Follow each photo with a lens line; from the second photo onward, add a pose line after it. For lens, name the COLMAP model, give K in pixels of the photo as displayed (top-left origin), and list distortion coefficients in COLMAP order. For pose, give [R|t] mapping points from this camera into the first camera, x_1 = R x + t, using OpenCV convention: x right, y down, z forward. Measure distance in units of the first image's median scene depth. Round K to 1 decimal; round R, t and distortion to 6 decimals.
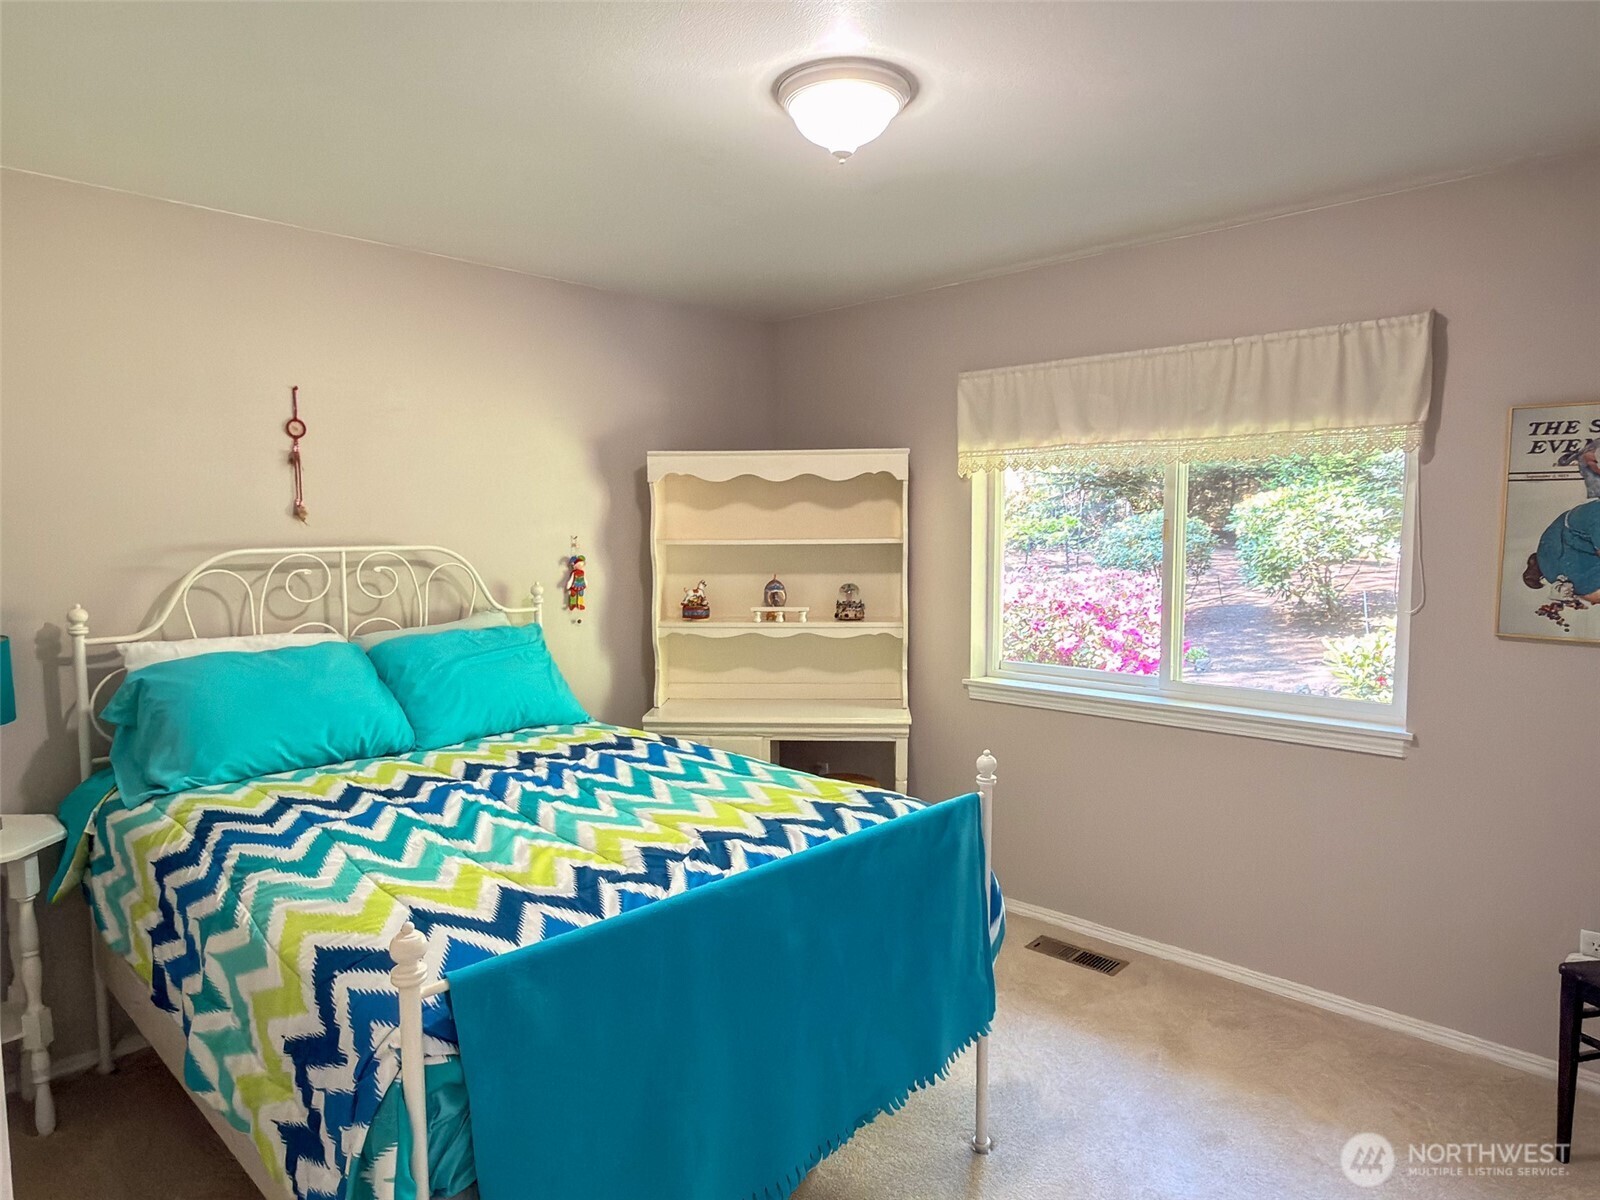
lens RADIAL K [[992.8, 0, 787.5], [0, 992.8, 606.5], [0, 0, 1]] dist [0.003774, -0.001658]
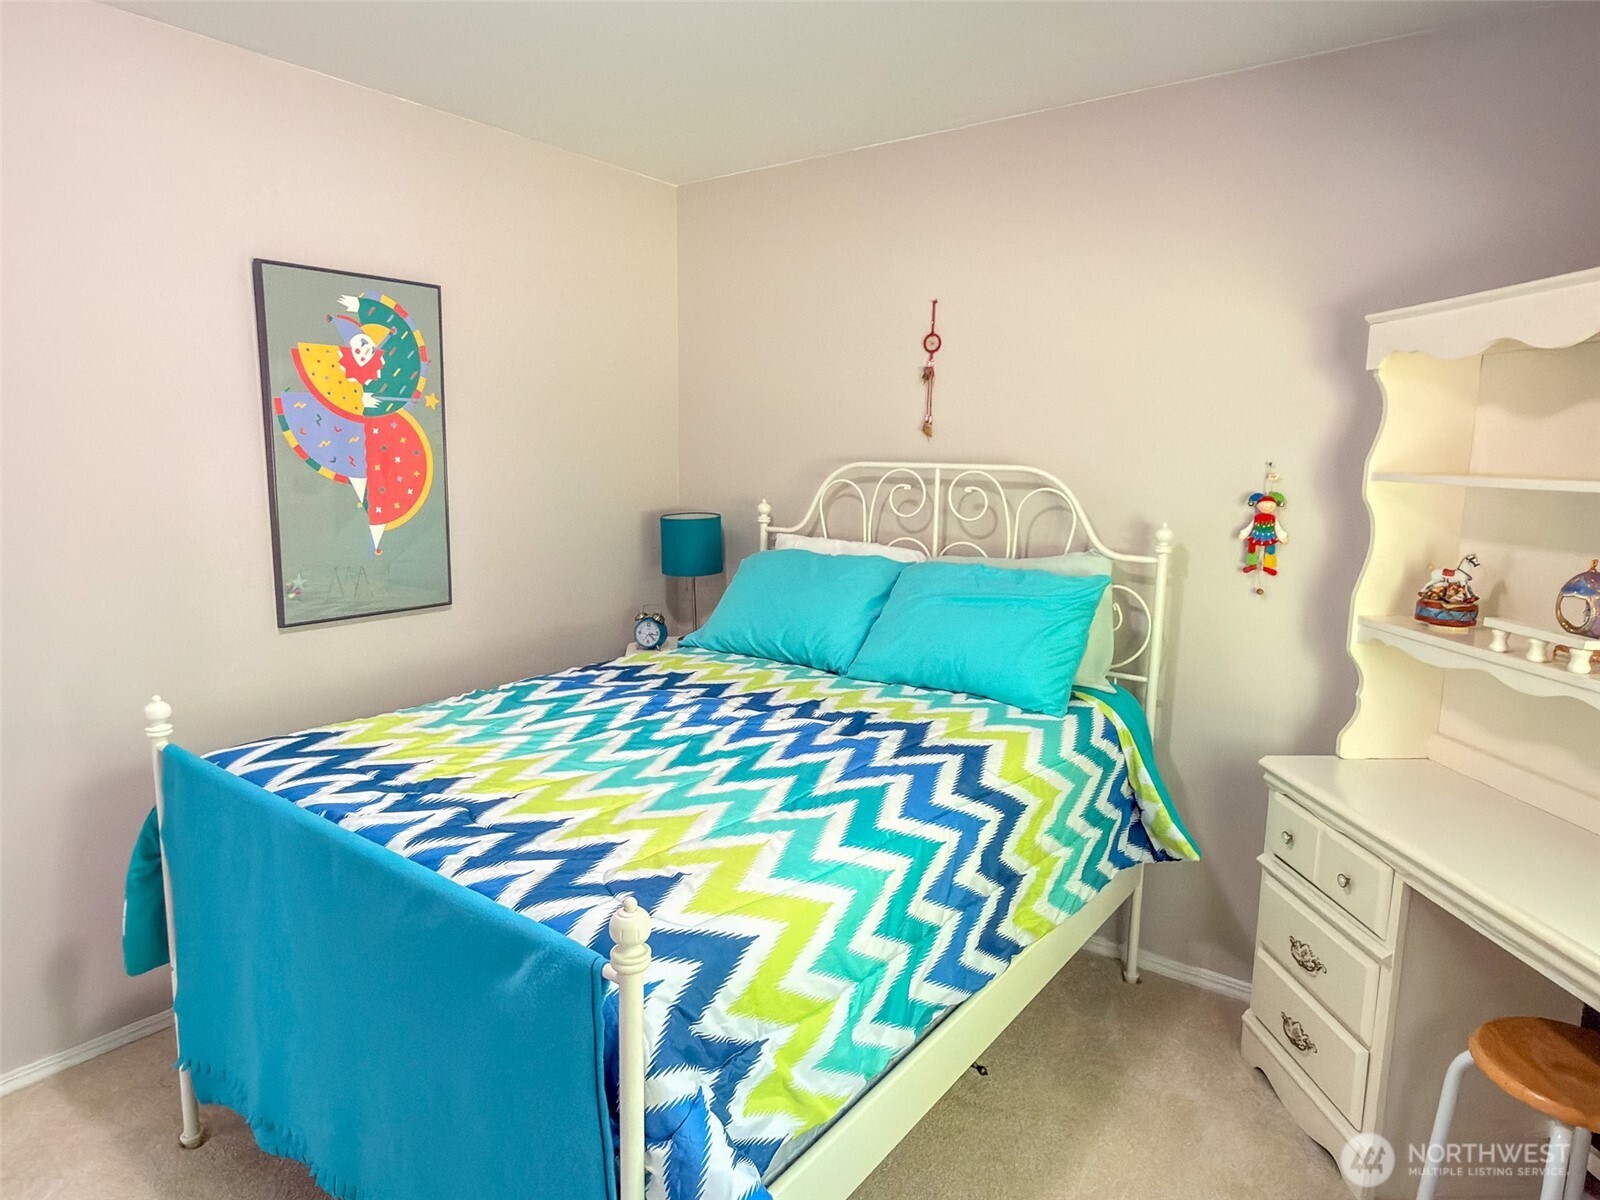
lens RADIAL K [[992.8, 0, 787.5], [0, 992.8, 606.5], [0, 0, 1]] dist [0.003774, -0.001658]
pose [[0.104123, 0.163643, -0.981009, 0.509363], [-0.097735, 0.983280, 0.153648, -0.057871], [0.989751, 0.079881, 0.118375, 0.757210]]
